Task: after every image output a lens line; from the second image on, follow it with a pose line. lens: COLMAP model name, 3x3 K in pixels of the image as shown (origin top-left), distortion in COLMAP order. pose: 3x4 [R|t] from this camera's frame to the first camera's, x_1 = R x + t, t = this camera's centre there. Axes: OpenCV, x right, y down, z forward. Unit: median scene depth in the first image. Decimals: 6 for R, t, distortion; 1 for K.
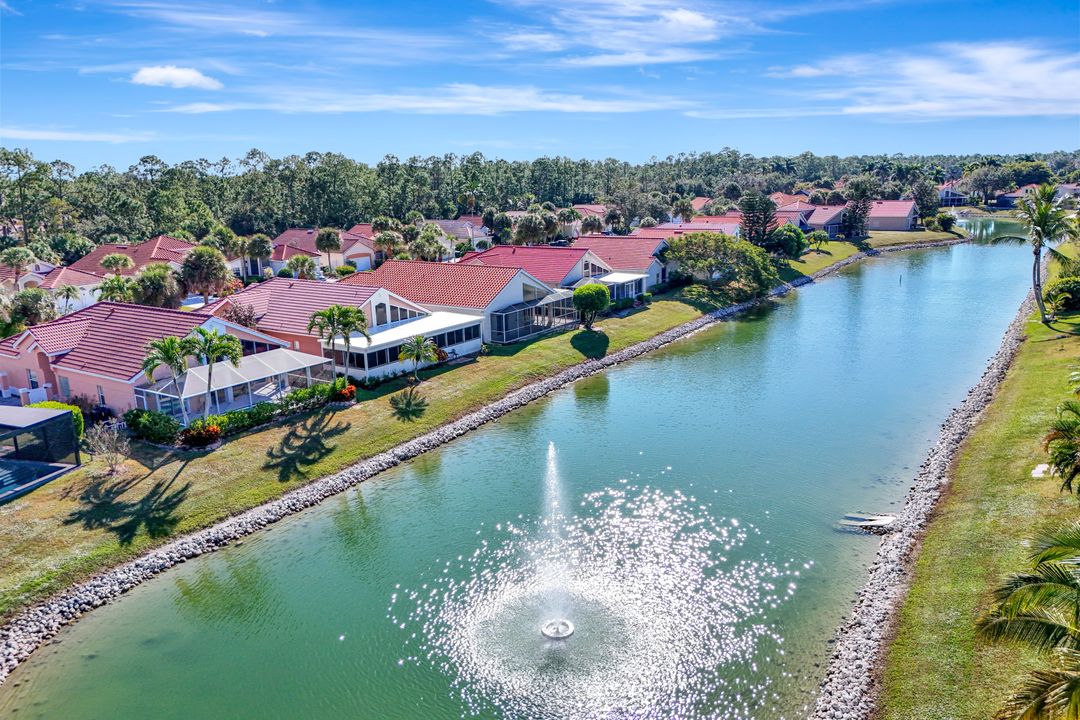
lens RADIAL K [[798.7, 0, 540.0], [0, 798.7, 360.0], [0, 0, 1]] dist [0.046887, -0.003280]
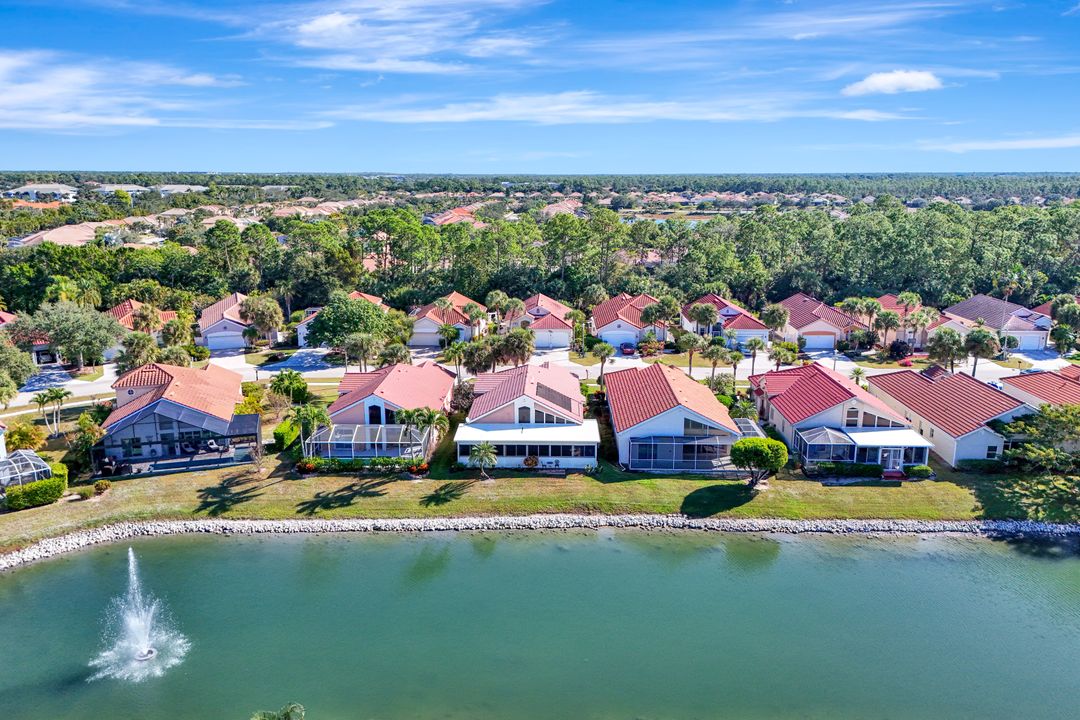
lens RADIAL K [[798.7, 0, 540.0], [0, 798.7, 360.0], [0, 0, 1]] dist [0.046887, -0.003280]
pose [[0.515457, 0.210000, -0.830785, 0.971795], [-0.194781, 0.972842, 0.125056, -0.355791], [0.834484, 0.097360, 0.542362, 0.424525]]
